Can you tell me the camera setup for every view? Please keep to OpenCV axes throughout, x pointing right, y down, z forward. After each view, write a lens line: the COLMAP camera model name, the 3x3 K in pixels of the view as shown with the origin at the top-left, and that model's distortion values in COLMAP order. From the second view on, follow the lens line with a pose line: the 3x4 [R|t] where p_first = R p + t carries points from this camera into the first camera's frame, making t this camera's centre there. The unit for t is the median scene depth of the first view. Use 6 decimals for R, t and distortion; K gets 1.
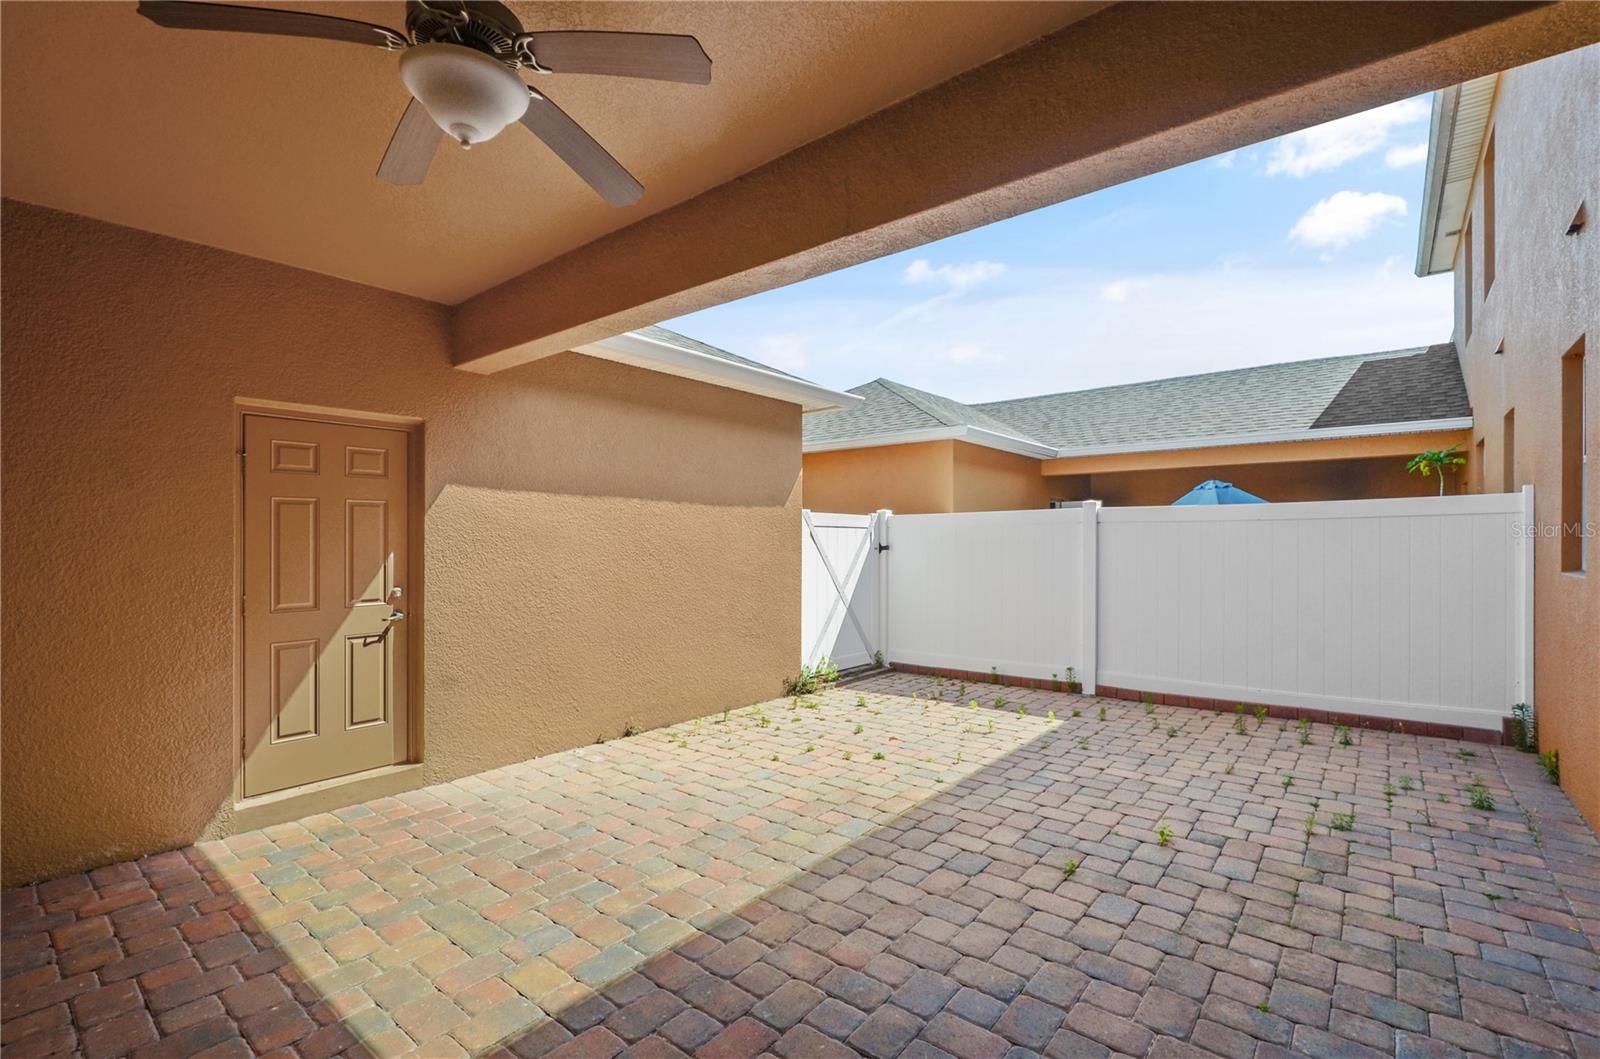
lens RADIAL K [[708.2, 0, 794.4], [0, 708.2, 531.7], [0, 0, 1]] dist [-0.001576, -0.000847]
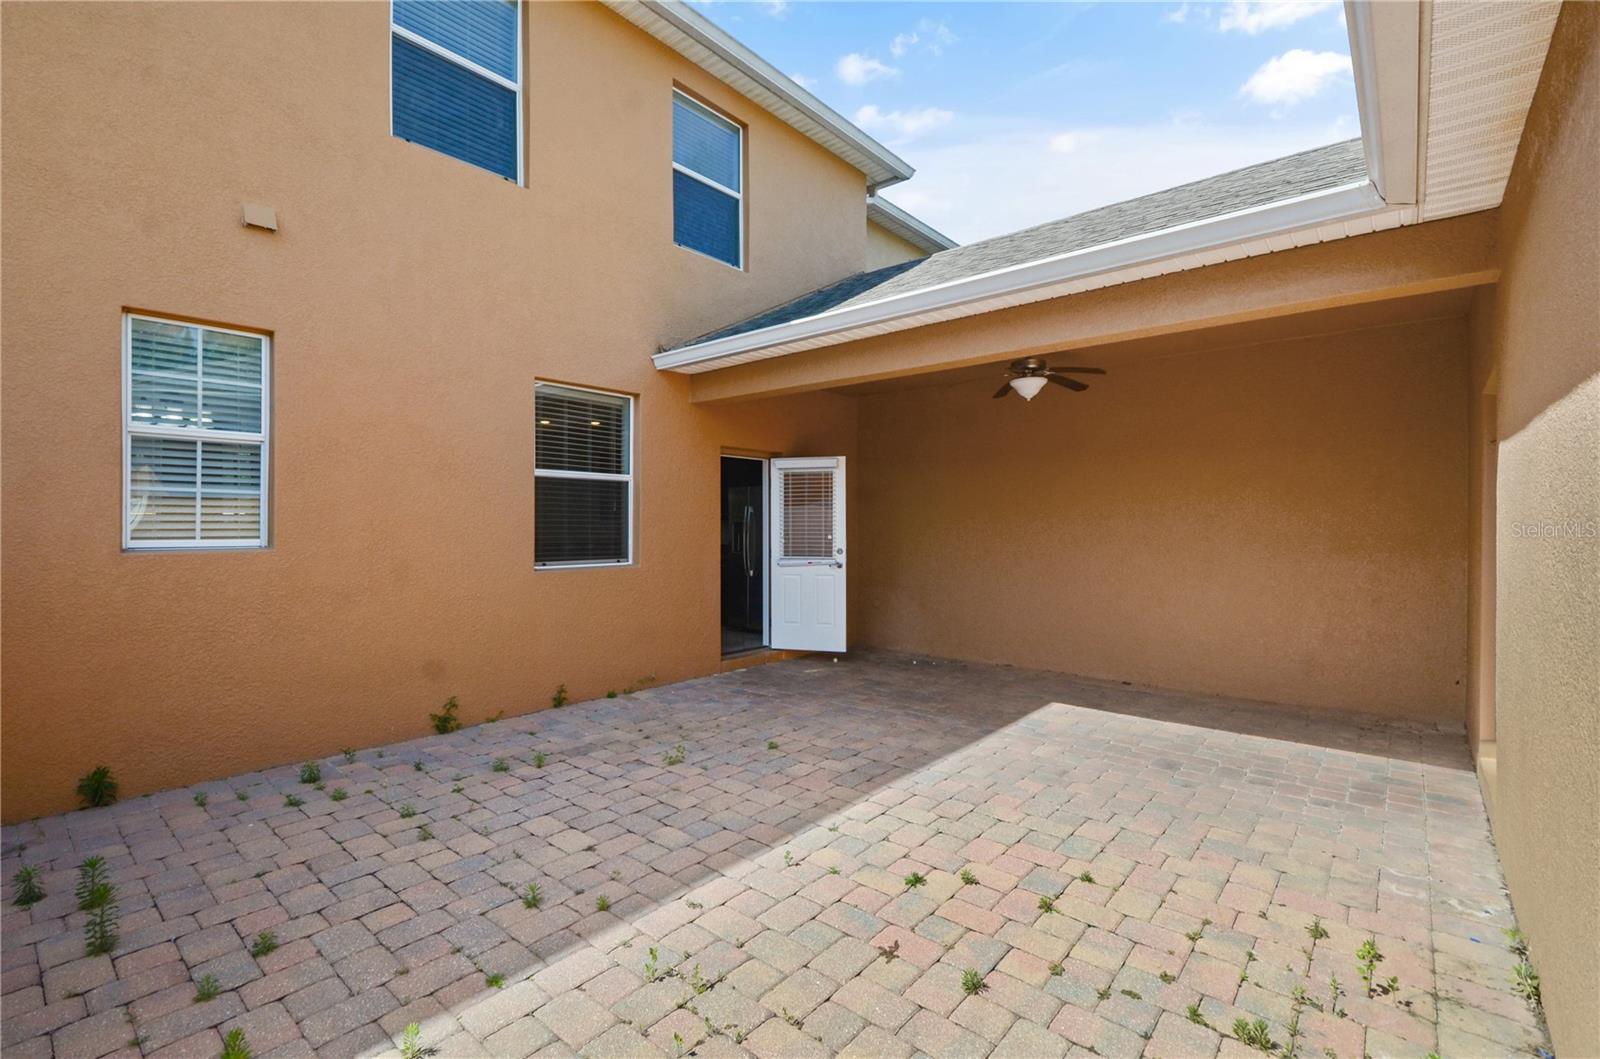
lens RADIAL K [[720.6, 0, 800.0], [0, 720.6, 529.5], [0, 0, 1]] dist [-0.000093, -0.000085]
pose [[-0.999991, -0.002017, 0.003700, 0.237033], [-0.002026, 0.999995, -0.002440, 0.027870], [-0.003695, -0.002447, -0.999990, 1.771106]]
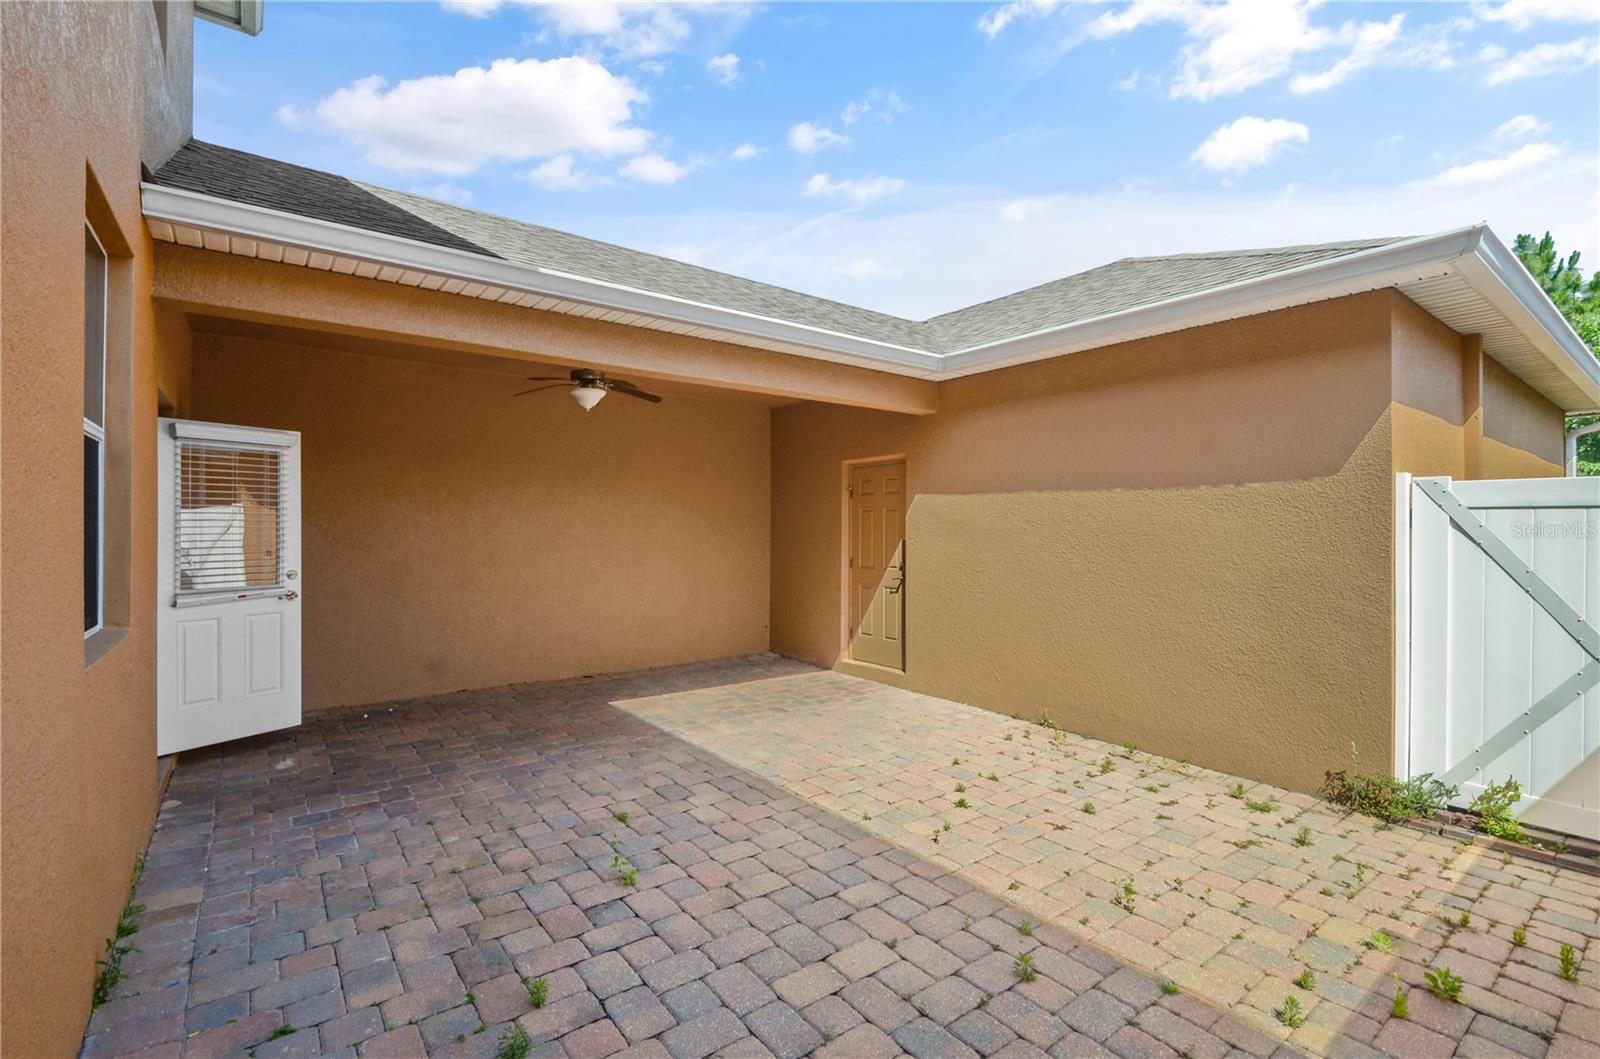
lens RADIAL K [[708.2, 0, 794.4], [0, 708.2, 531.7], [0, 0, 1]] dist [-0.001576, -0.000847]
pose [[-0.221080, 0.002531, -0.975252, 1.034681], [0.004092, 0.999990, 0.001668, 0.009875], [0.975247, -0.003622, -0.221088, 1.094909]]
